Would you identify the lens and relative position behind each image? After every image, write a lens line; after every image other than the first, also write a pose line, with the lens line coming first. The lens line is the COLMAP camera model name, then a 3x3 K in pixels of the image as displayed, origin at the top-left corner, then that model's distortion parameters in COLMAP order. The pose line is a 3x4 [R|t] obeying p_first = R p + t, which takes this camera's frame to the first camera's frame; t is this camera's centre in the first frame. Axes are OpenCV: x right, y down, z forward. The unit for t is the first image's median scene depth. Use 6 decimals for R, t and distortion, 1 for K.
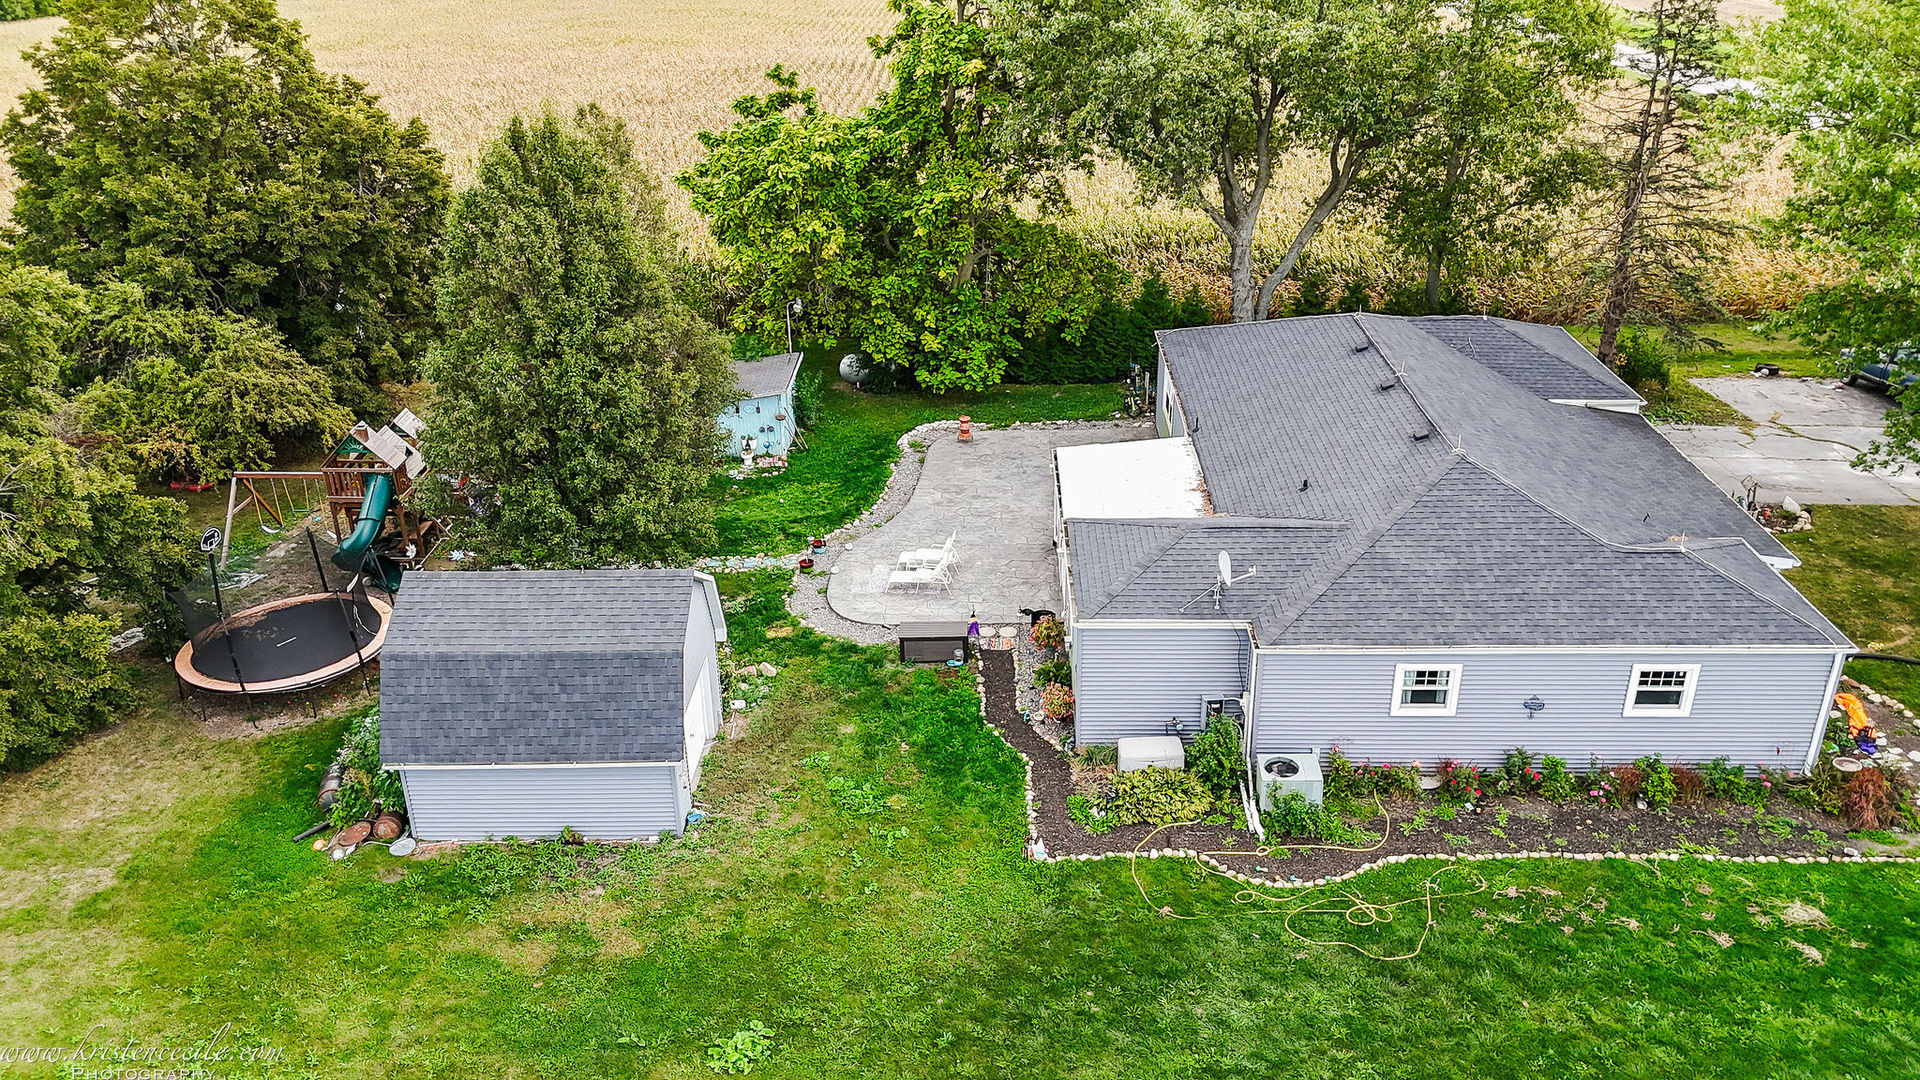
lens RADIAL K [[1417.0, 0, 971.8], [0, 1417.0, 543.7], [0, 0, 1]] dist [0.047378, -0.007100]
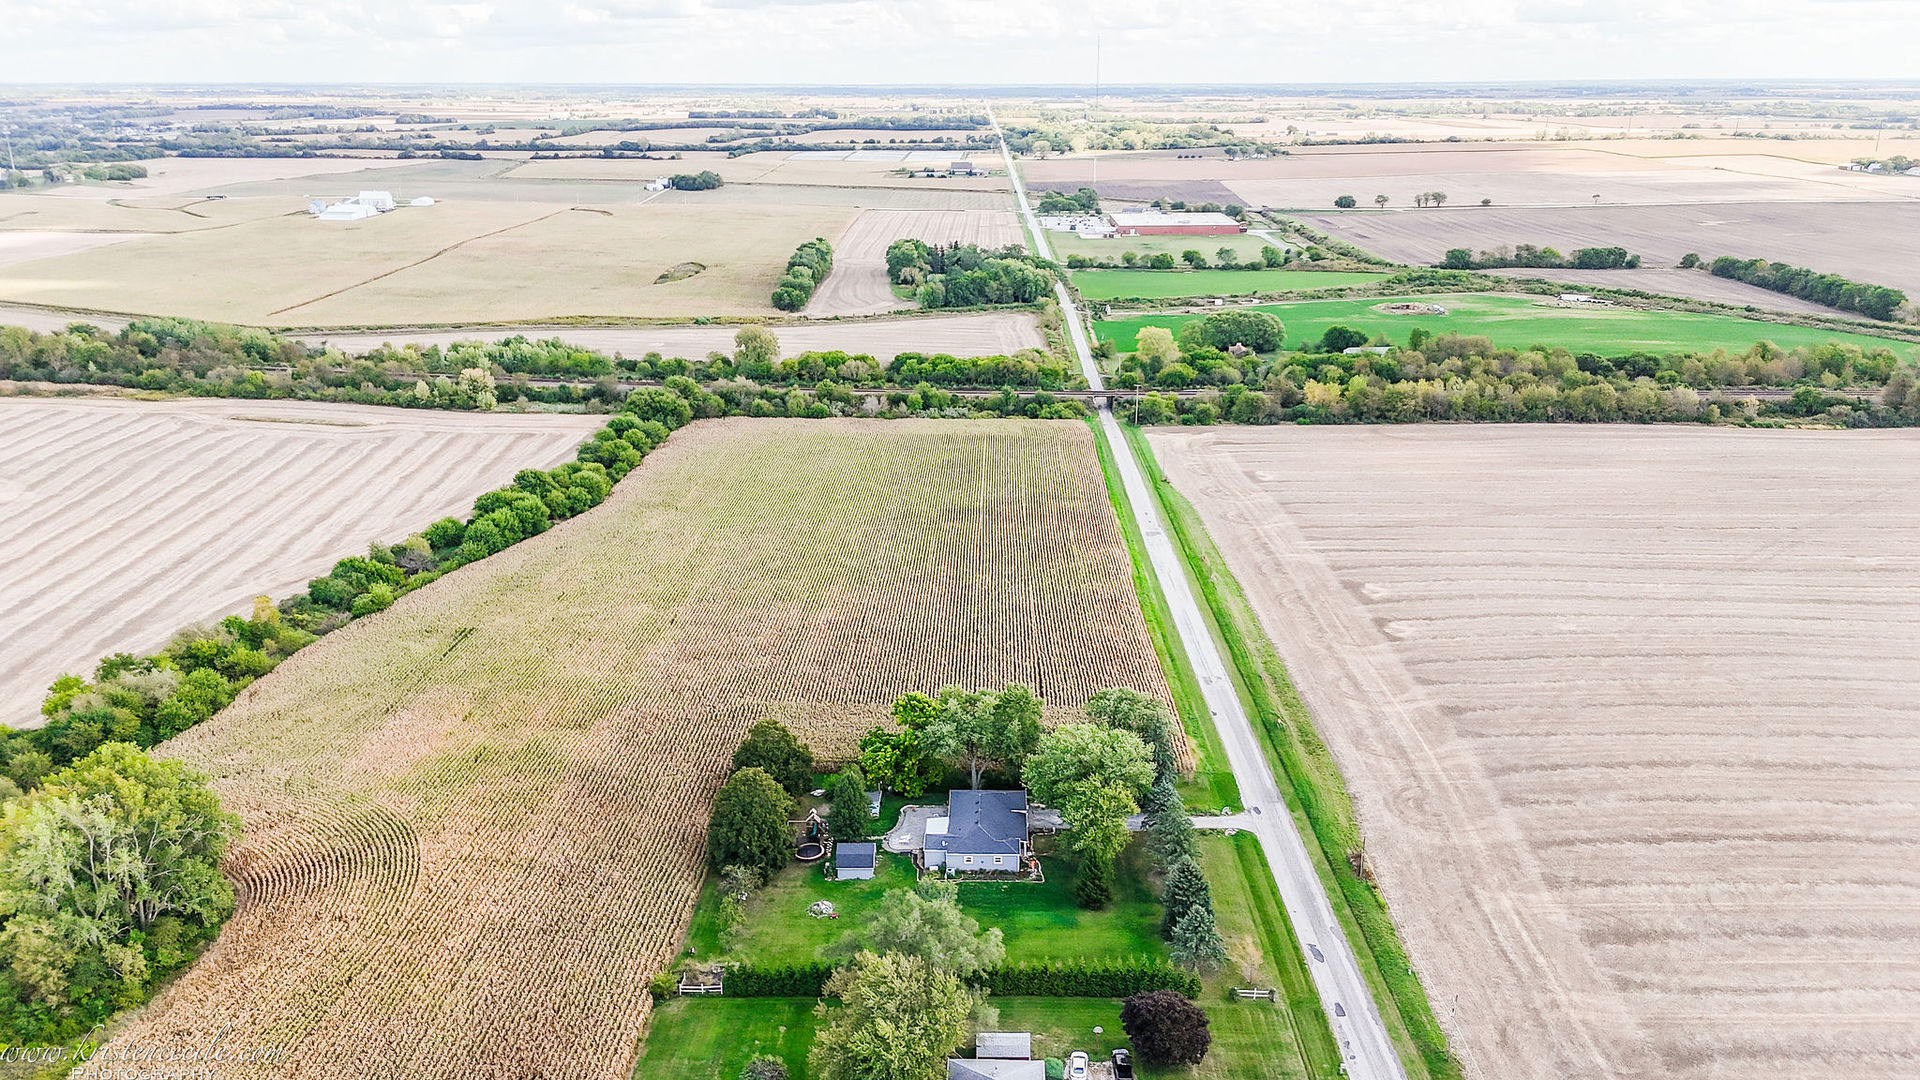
lens RADIAL K [[1417.0, 0, 971.8], [0, 1417.0, 543.7], [0, 0, 1]] dist [0.047378, -0.007100]
pose [[0.999963, 0.008476, -0.001690, 0.285489], [-0.008618, 0.992614, -0.121008, -0.571792], [0.000652, 0.121018, 0.992650, -5.866603]]
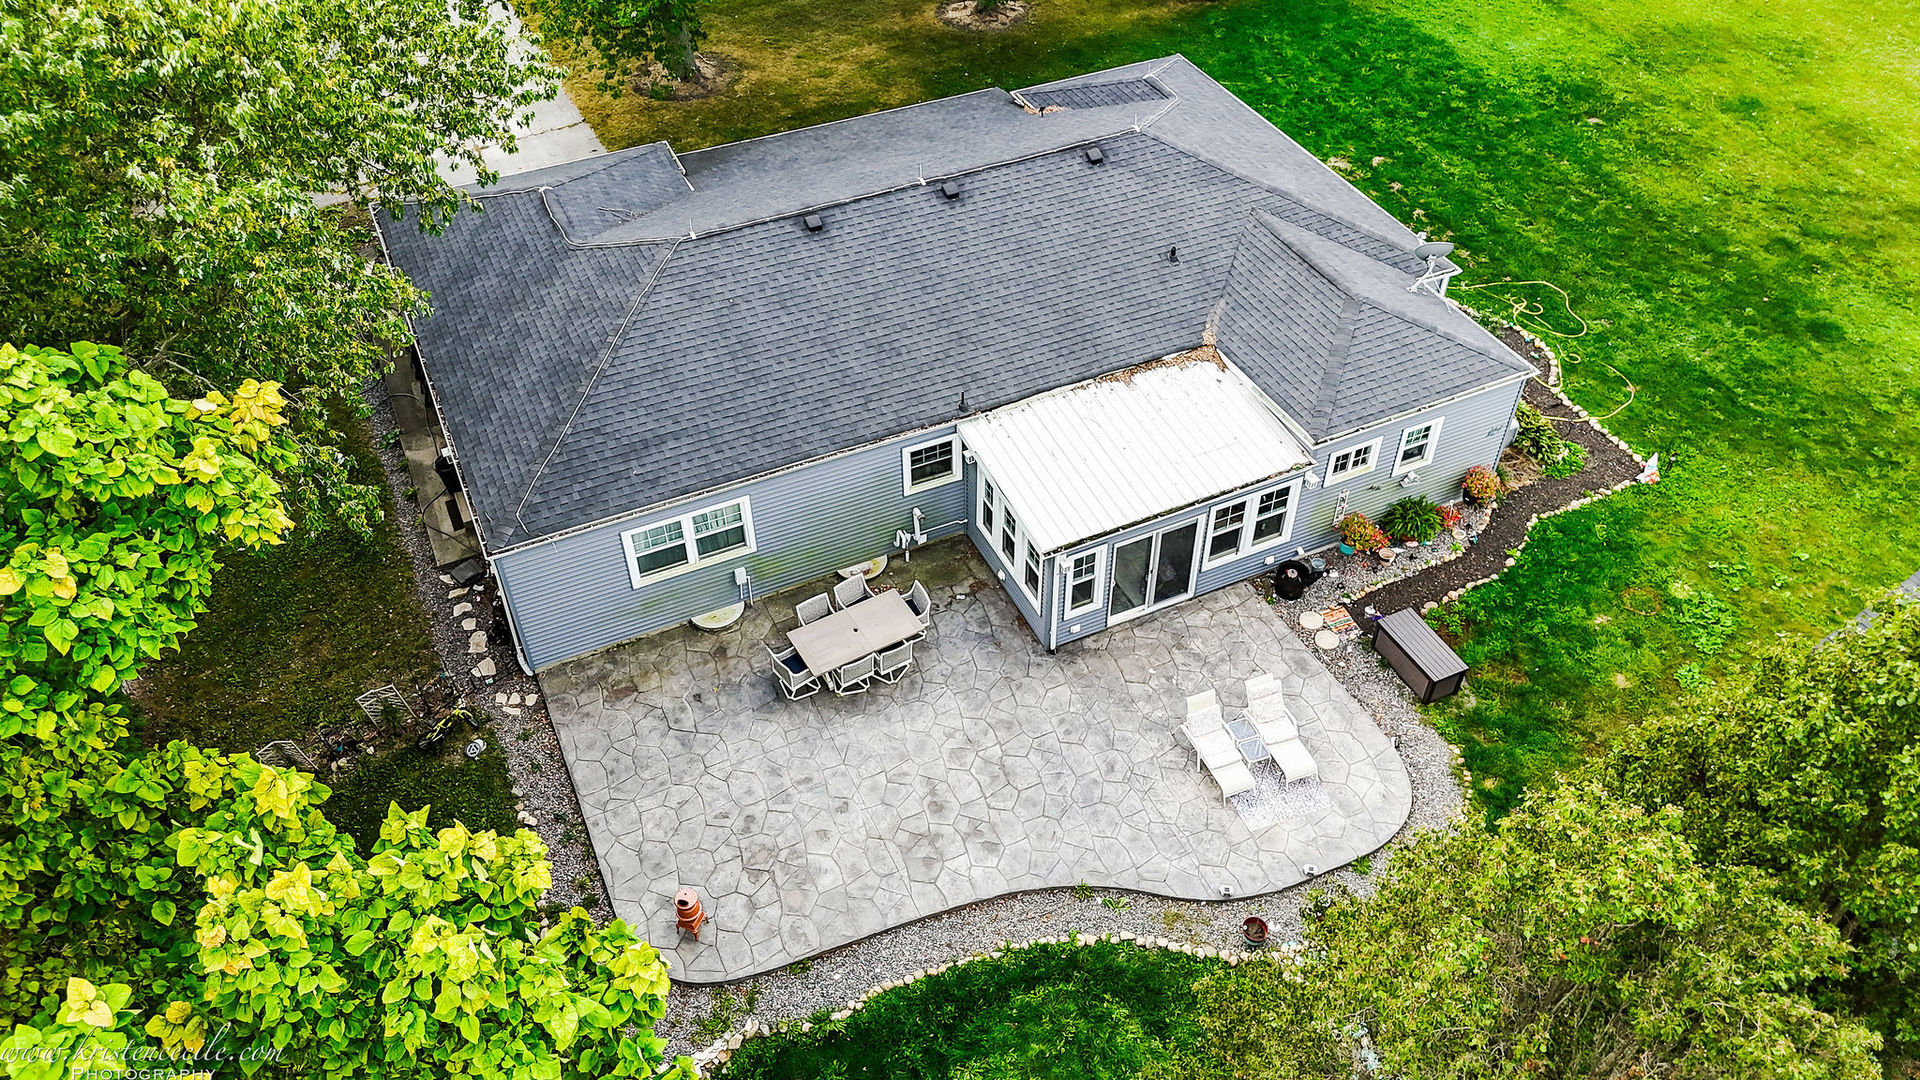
lens RADIAL K [[1417.0, 0, 971.8], [0, 1417.0, 543.7], [0, 0, 1]] dist [0.047378, -0.007100]
pose [[-0.442660, -0.593917, 0.671799, -0.388659], [0.396335, 0.542453, 0.740718, -0.610564], [-0.804345, 0.594144, -0.004732, 1.133469]]
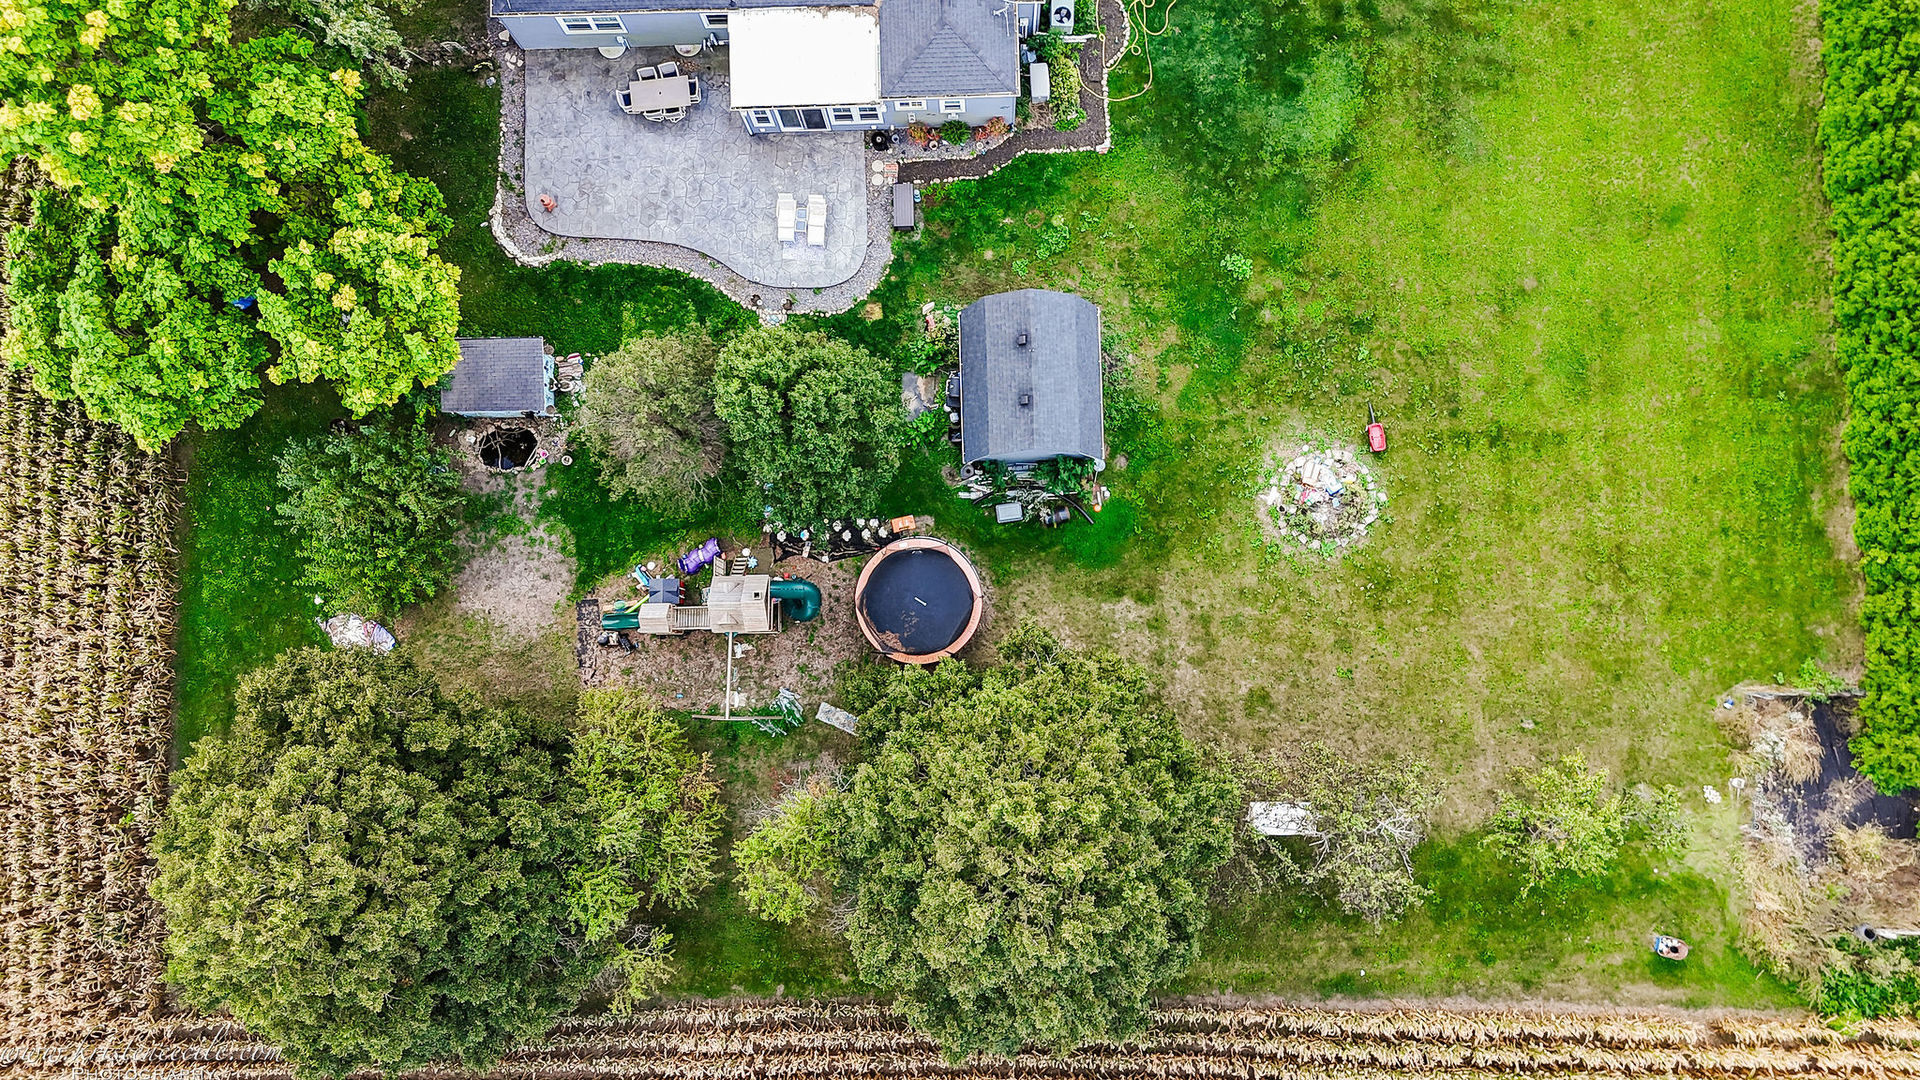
lens RADIAL K [[1417.0, 0, 971.8], [0, 1417.0, 543.7], [0, 0, 1]] dist [0.047378, -0.007100]
pose [[-0.036482, -0.992671, 0.115214, -0.577267], [0.444587, 0.087131, 0.891488, -1.264828], [-0.894992, 0.083745, 0.438150, 0.255131]]
